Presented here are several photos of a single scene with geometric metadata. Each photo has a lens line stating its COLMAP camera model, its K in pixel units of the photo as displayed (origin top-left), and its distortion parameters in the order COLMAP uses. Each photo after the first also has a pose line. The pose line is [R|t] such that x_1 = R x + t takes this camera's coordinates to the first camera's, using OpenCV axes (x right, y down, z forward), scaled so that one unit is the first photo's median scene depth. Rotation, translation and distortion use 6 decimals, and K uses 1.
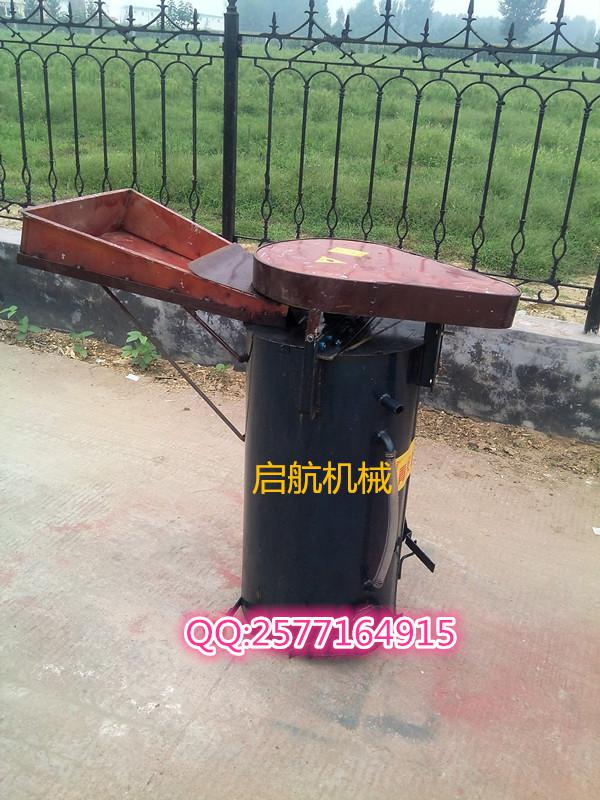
lens RADIAL K [[744.2, 0, 300.0], [0, 744.2, 400.0], [0, 0, 1]] dist [0.084146, -0.181291]
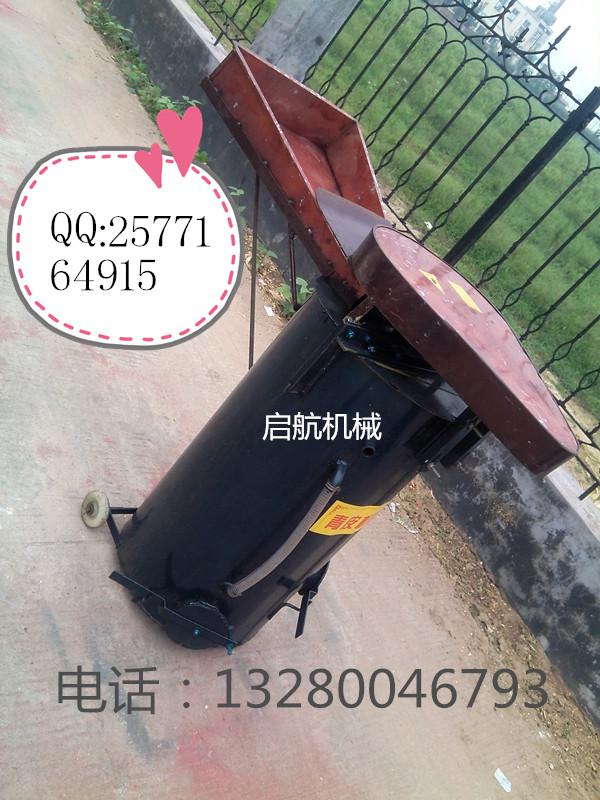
lens RADIAL K [[744.8, 0, 298.3], [0, 744.8, 406.3], [0, 0, 1]] dist [0.064748, -0.150238]
pose [[0.699828, 0.675516, -0.232205, 0.125868], [-0.688084, 0.724798, 0.034761, 0.000313], [0.191783, 0.135450, 0.972046, 0.070024]]
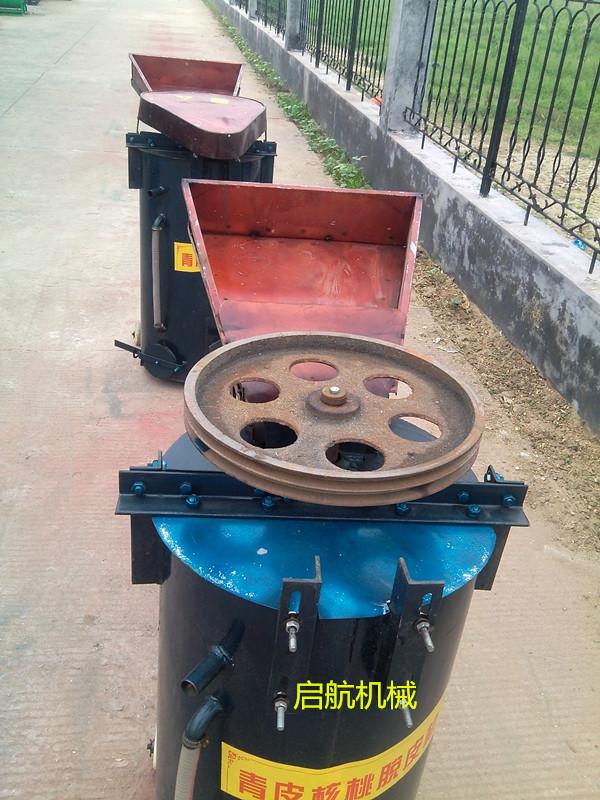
lens RADIAL K [[744.2, 0, 300.0], [0, 744.2, 400.0], [0, 0, 1]] dist [0.084146, -0.181291]
pose [[0.508613, 0.411388, -0.756355, 0.833689], [-0.402536, 0.890163, 0.213481, -0.032483], [0.761103, 0.195881, 0.618347, 0.187937]]
